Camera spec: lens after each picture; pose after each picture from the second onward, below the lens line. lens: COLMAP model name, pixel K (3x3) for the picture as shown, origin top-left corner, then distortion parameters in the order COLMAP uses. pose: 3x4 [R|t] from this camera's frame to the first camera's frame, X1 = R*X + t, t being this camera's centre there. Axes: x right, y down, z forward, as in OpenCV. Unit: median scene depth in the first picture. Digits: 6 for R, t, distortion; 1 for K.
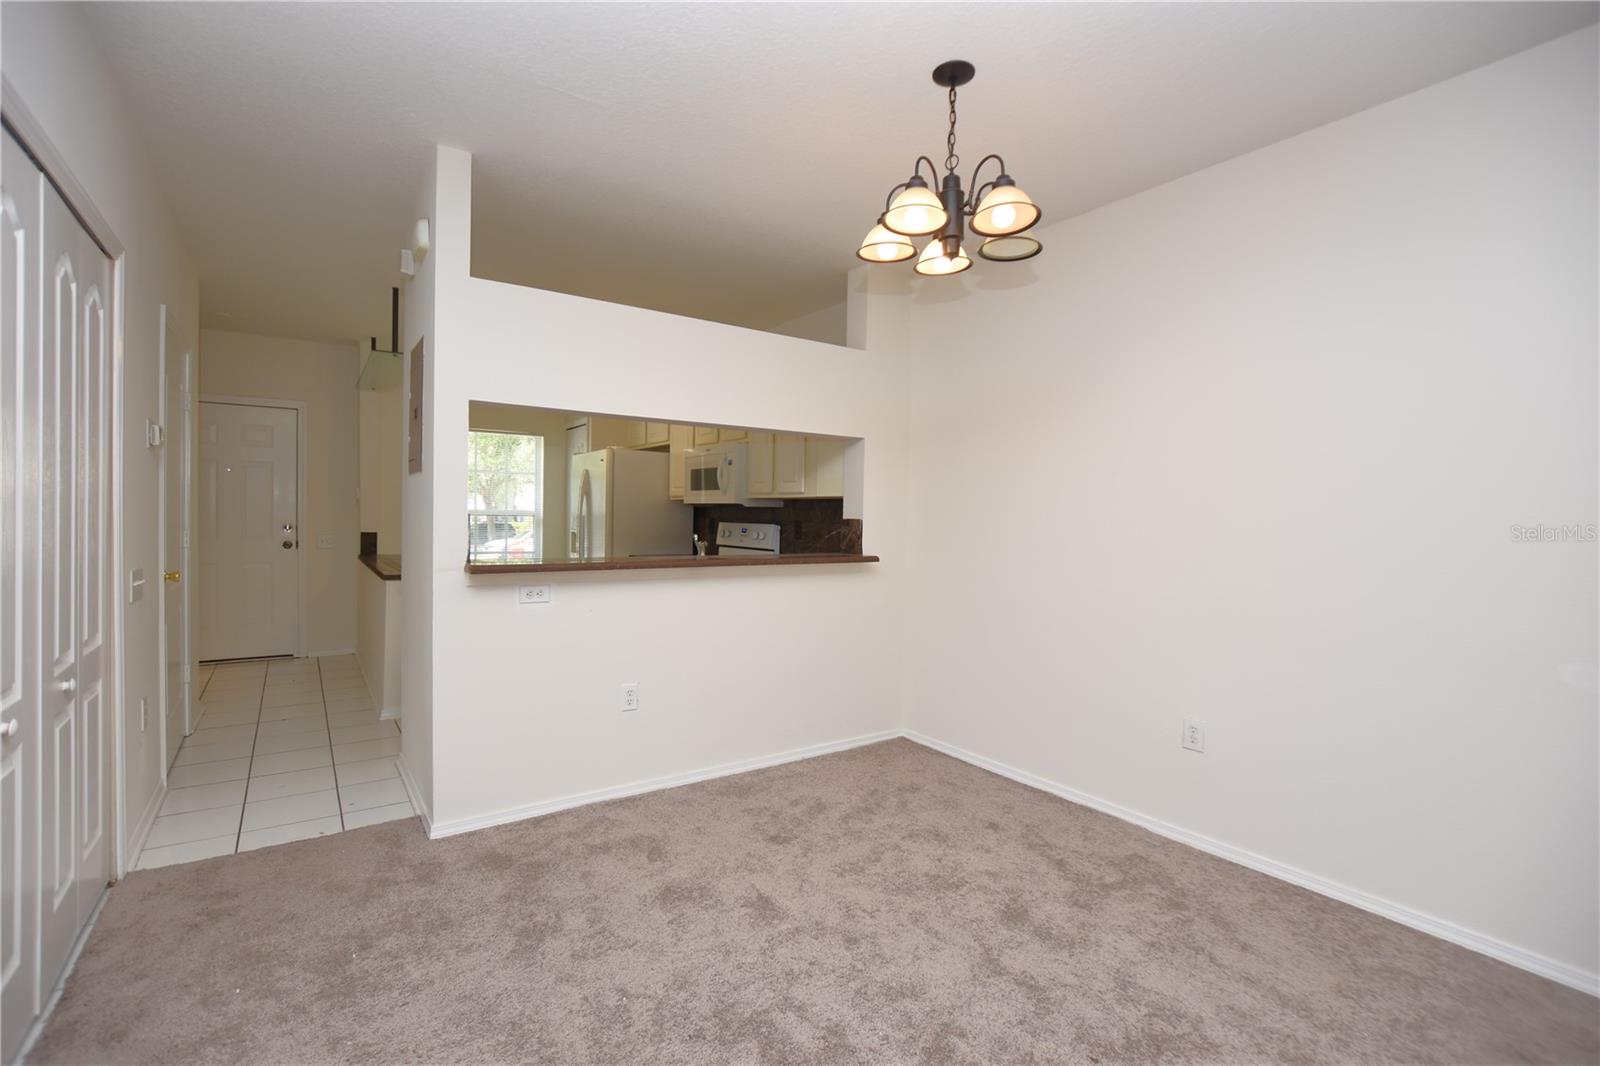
lens RADIAL K [[722.5, 0, 771.0], [0, 722.5, 529.6], [0, 0, 1]] dist [-0.020939, 0.000253]
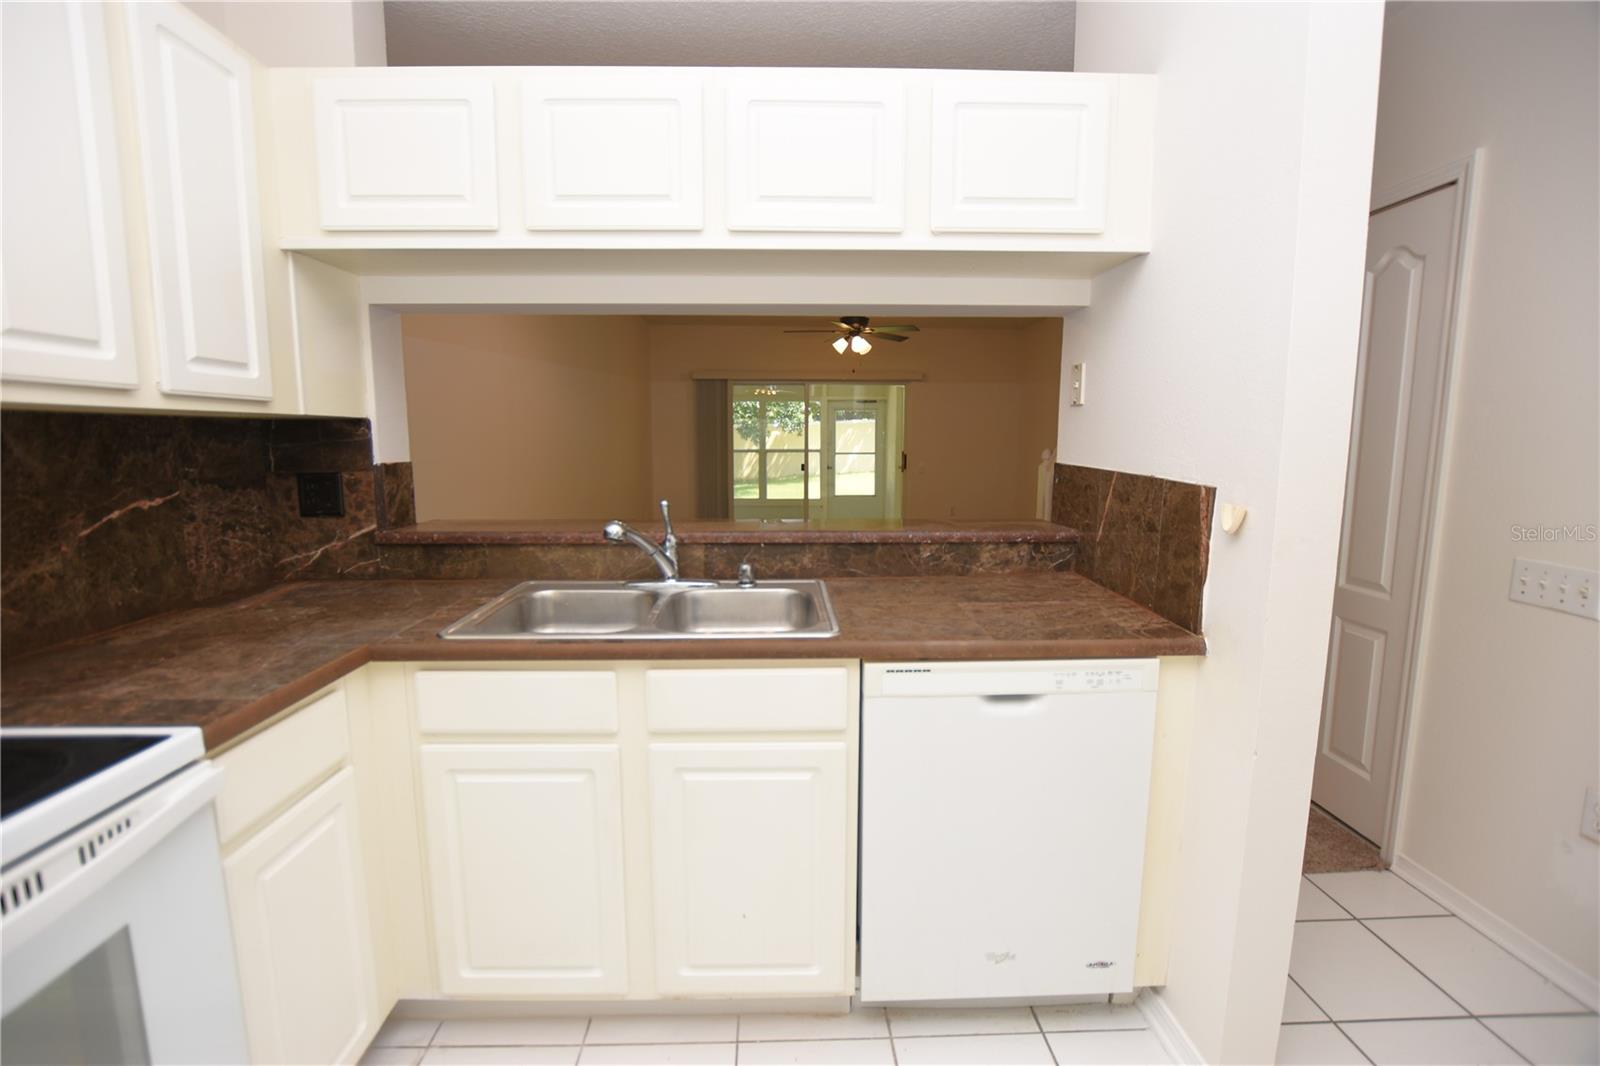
lens RADIAL K [[715.5, 0, 791.0], [0, 715.5, 535.1], [0, 0, 1]] dist [-0.031121, 0.004531]
pose [[-0.842648, -0.091104, 0.530702, -0.286767], [-0.007148, 0.987389, 0.158153, -0.032637], [-0.538418, 0.129473, -0.832672, 0.892770]]
